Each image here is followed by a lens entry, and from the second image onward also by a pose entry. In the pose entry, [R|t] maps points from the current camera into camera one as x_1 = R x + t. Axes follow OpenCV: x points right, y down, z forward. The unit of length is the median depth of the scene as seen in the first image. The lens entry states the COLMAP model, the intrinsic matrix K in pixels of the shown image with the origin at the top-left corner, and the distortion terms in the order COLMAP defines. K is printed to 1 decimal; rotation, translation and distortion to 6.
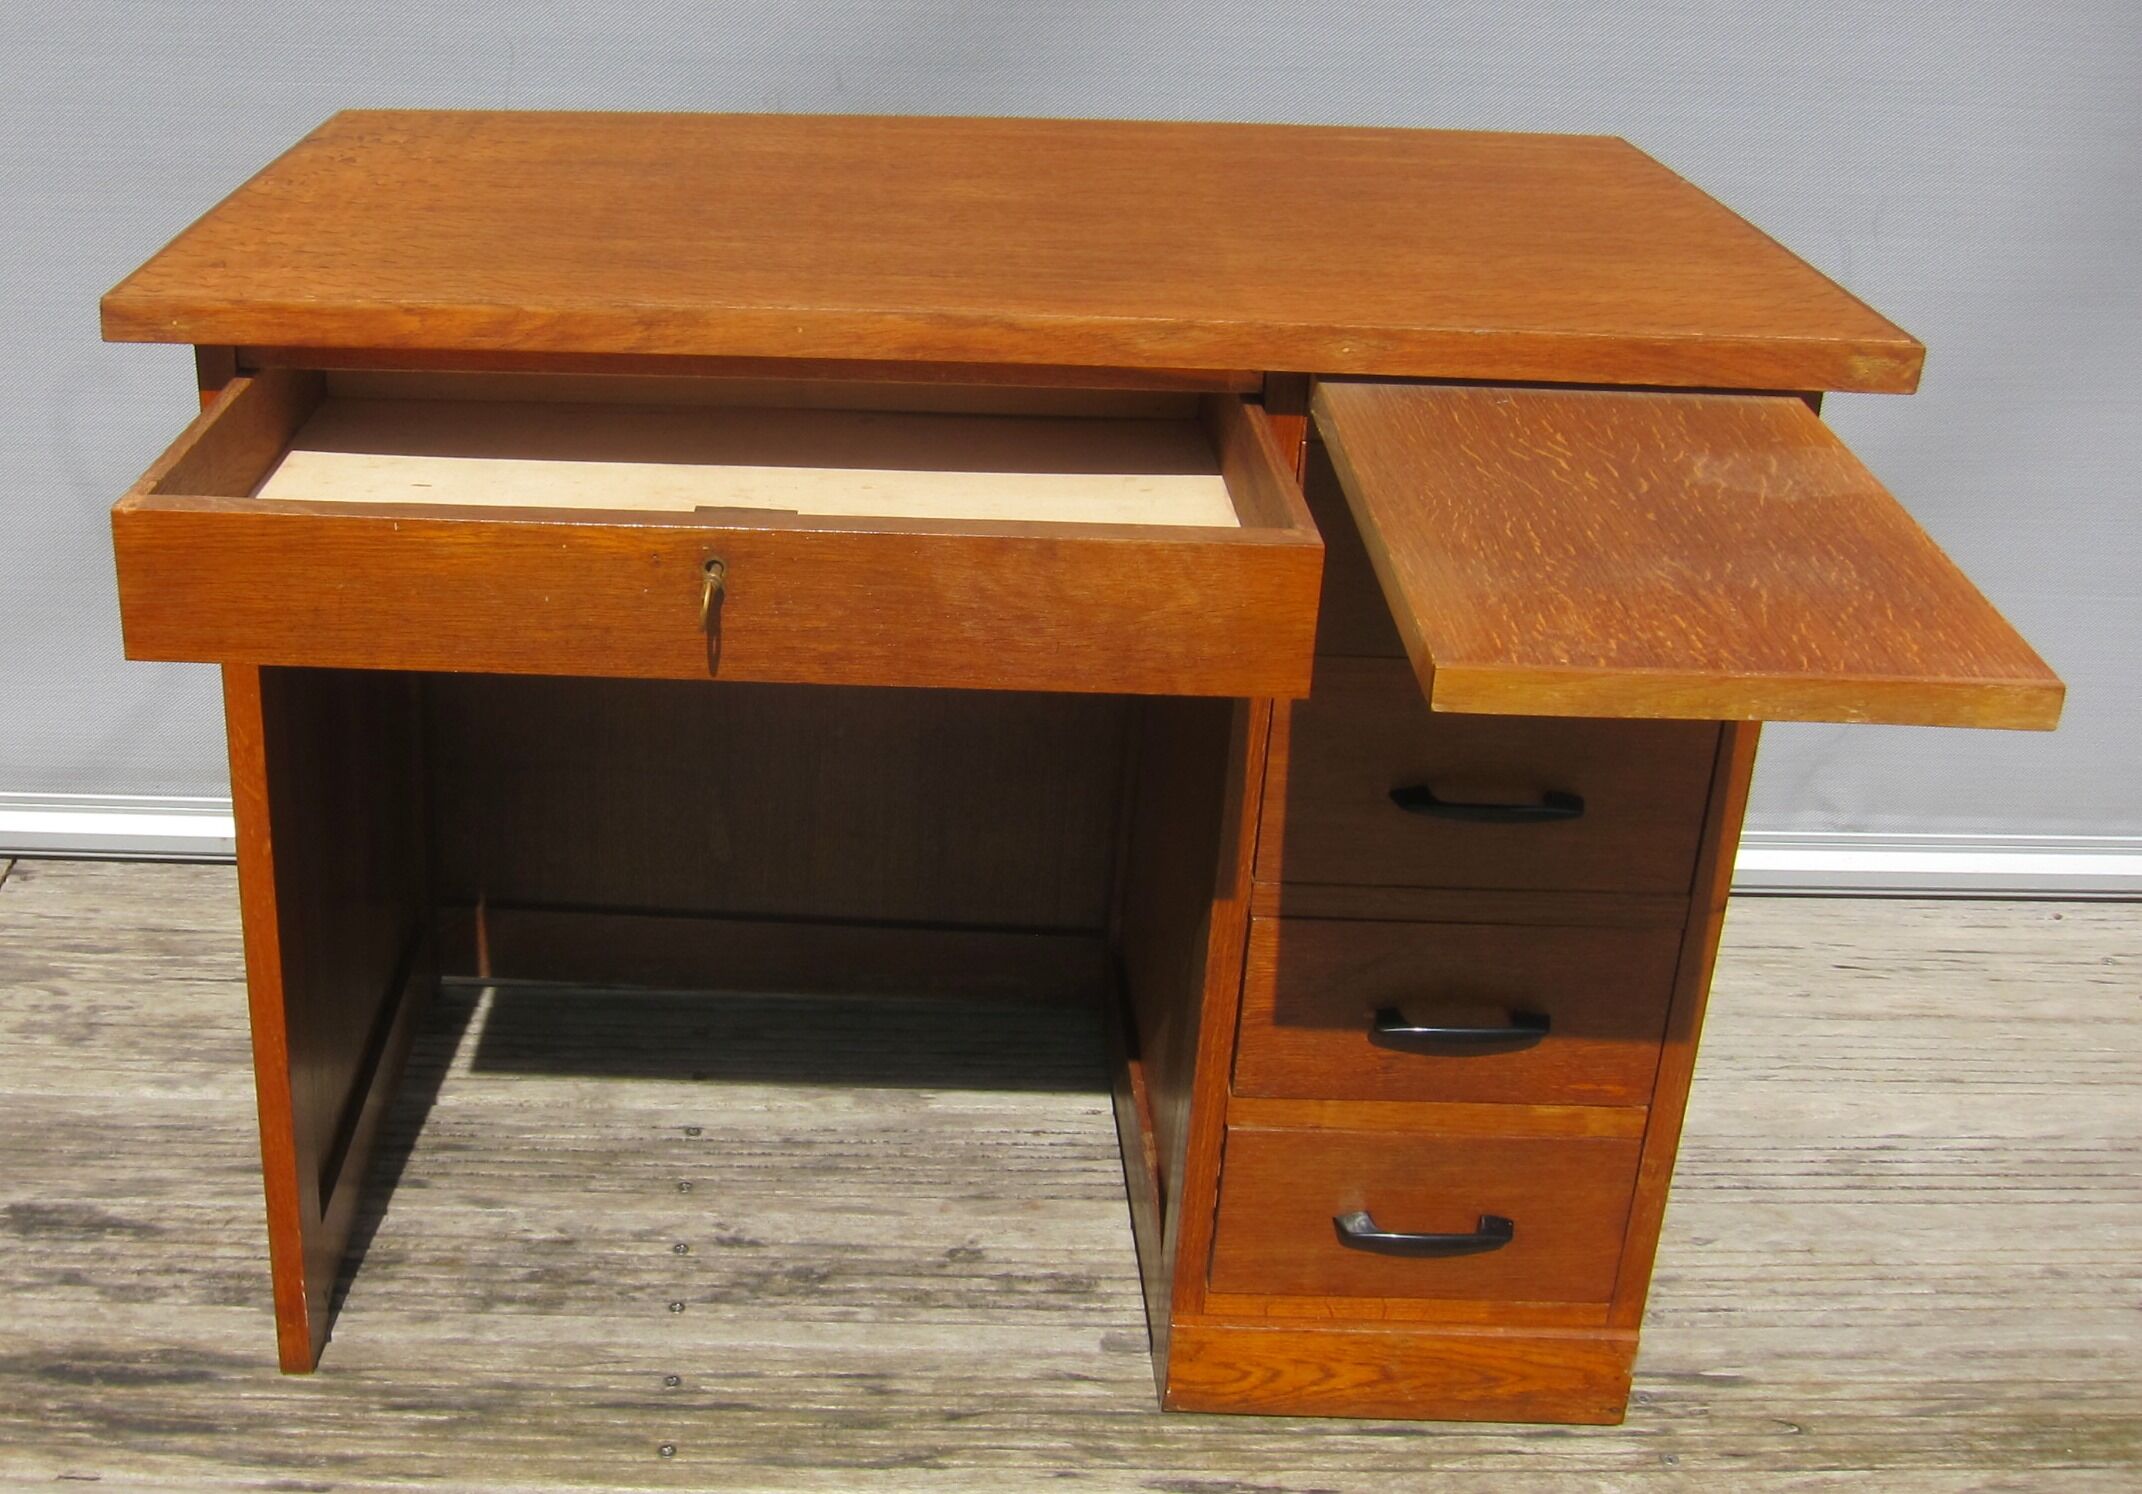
lens RADIAL K [[2425.6, 0, 915.9], [0, 2425.6, 747.3], [0, 0, 1]] dist [-0.011473, 0.034645]
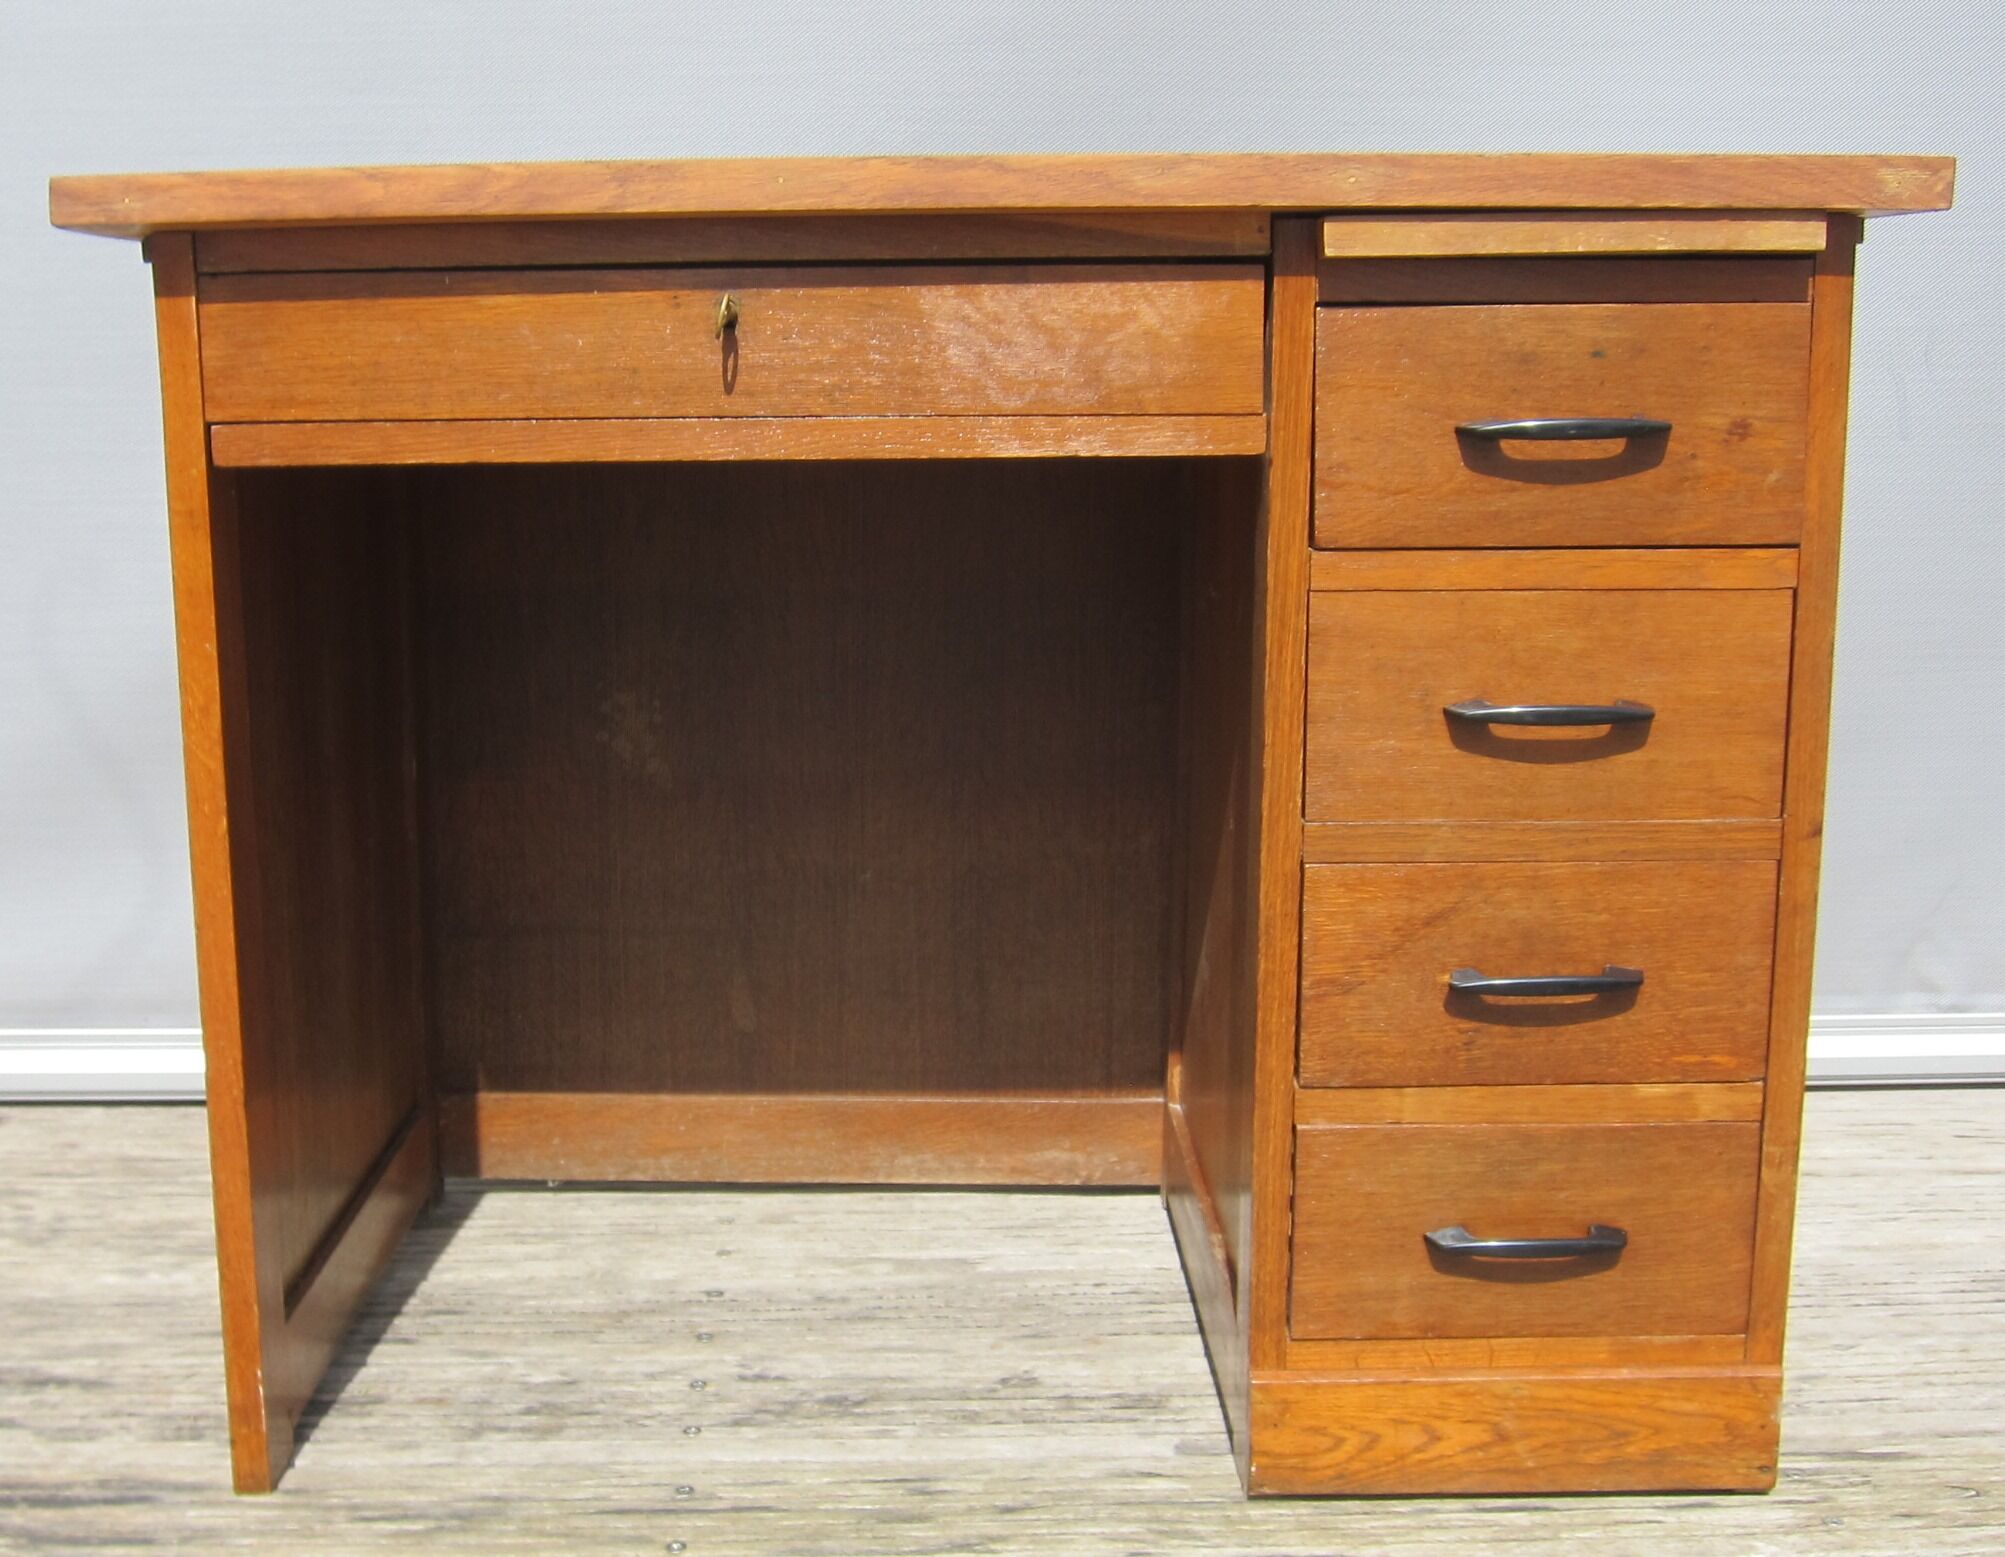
lens RADIAL K [[2428.0, 0, 1002.1], [0, 2428.0, 866.3], [0, 0, 1]] dist [-0.021855, 0.026805]
pose [[0.999093, -0.041594, 0.009154, 0.015218], [0.042589, 0.974533, -0.220164, 0.242929], [0.000236, 0.220355, 0.975420, 0.101848]]
